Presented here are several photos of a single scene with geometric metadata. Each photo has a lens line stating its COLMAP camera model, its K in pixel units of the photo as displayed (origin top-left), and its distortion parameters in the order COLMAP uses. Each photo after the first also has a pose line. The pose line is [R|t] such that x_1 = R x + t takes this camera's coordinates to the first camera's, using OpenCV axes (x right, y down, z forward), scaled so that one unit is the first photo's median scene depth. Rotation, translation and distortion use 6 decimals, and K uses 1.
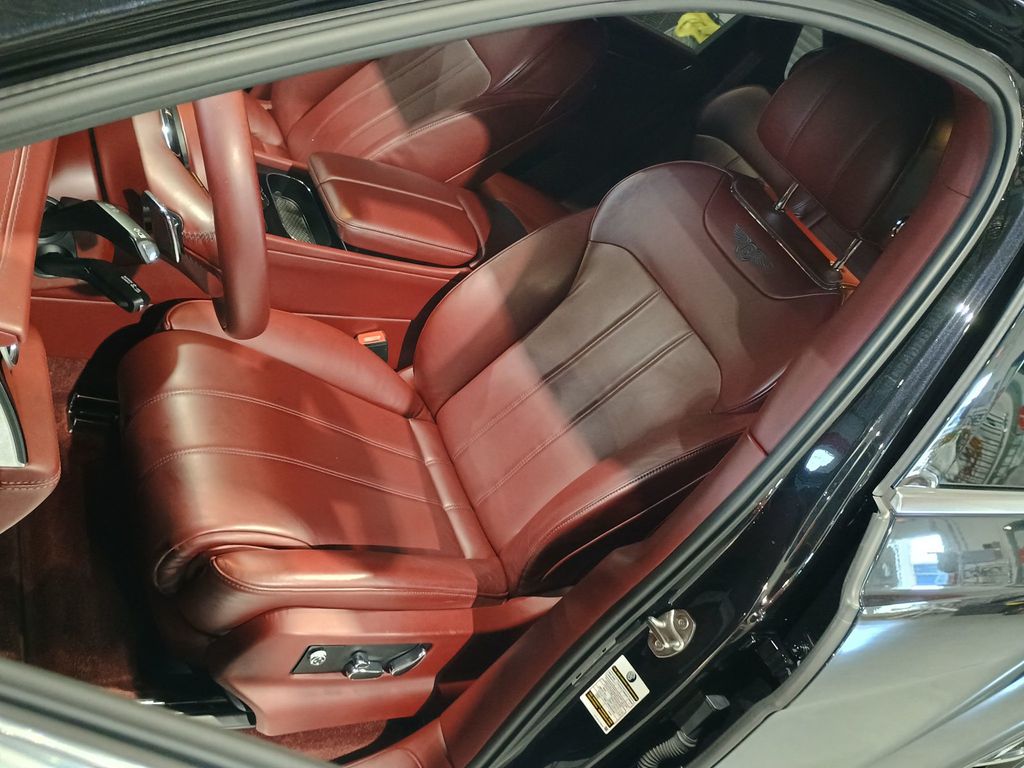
lens RADIAL K [[865.9, 0, 519.8], [0, 865.9, 381.0], [0, 0, 1]] dist [0.012572, -0.012019]
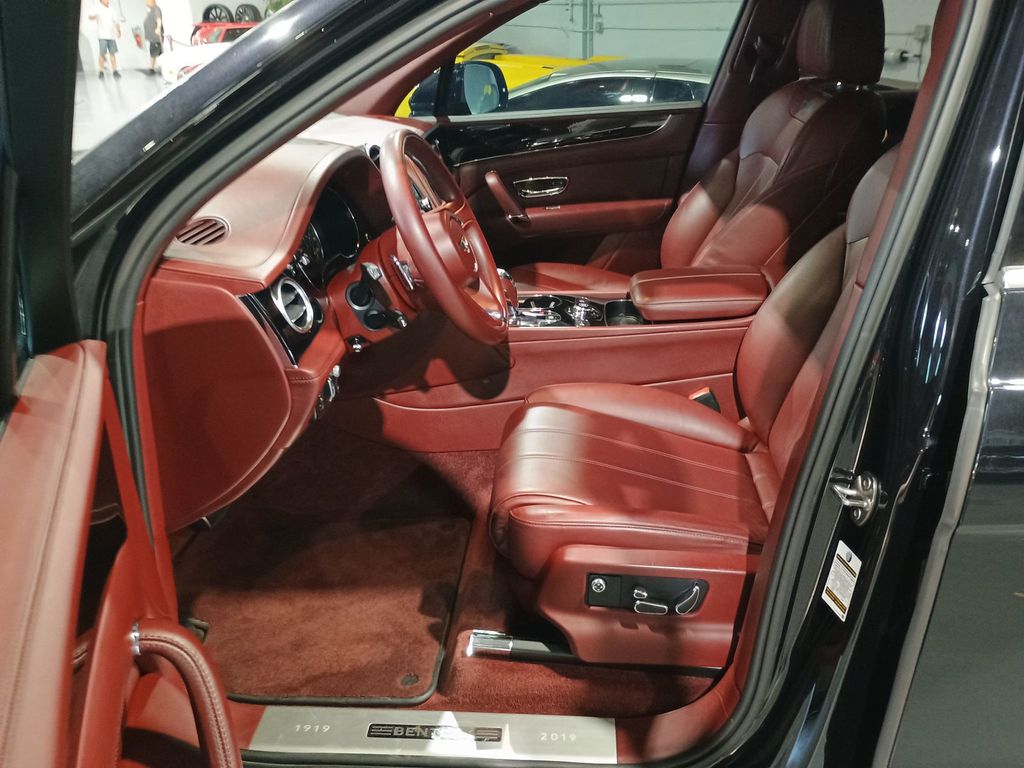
lens RADIAL K [[865.9, 0, 519.8], [0, 865.9, 381.0], [0, 0, 1]] dist [0.012572, -0.012019]
pose [[0.727139, -0.318089, -0.608349, 0.436245], [0.096873, 0.924849, -0.367790, 0.399456], [0.679621, 0.208502, 0.703308, -0.015610]]
